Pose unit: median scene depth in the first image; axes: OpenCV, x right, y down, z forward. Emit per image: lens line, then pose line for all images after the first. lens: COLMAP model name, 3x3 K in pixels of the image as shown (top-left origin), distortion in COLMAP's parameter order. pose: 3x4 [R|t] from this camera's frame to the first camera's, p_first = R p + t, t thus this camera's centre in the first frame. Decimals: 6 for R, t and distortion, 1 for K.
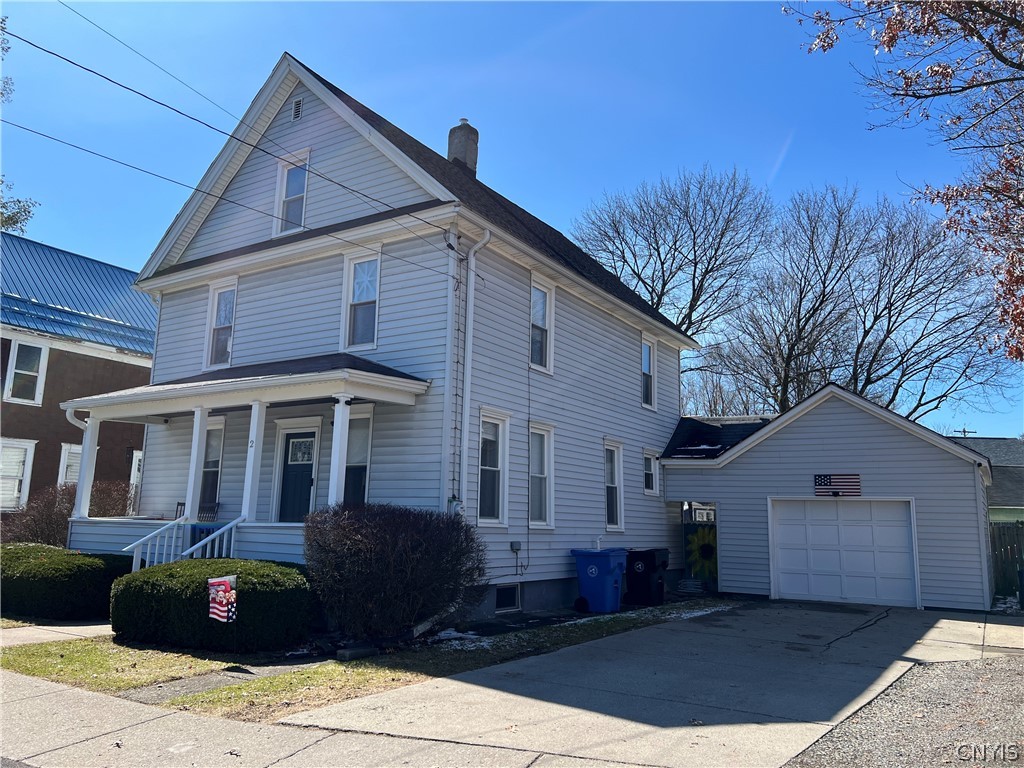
lens RADIAL K [[771.8, 0, 518.7], [0, 771.8, 387.2], [0, 0, 1]] dist [0.057173, -0.070219]
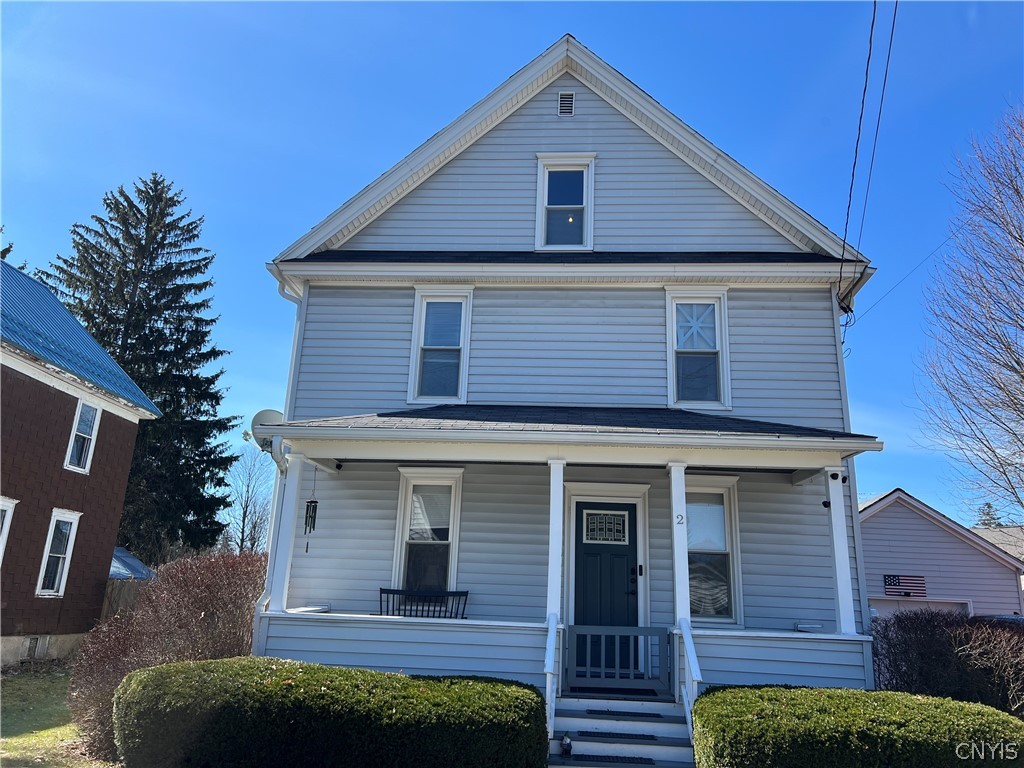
lens RADIAL K [[771.8, 0, 510.4], [0, 771.8, 382.4], [0, 0, 1]] dist [0.057173, -0.070219]
pose [[0.876877, 0.147057, 0.457669, -0.725428], [-0.102128, 0.987315, -0.121568, 0.042695], [-0.469741, 0.059860, 0.880772, 0.350465]]
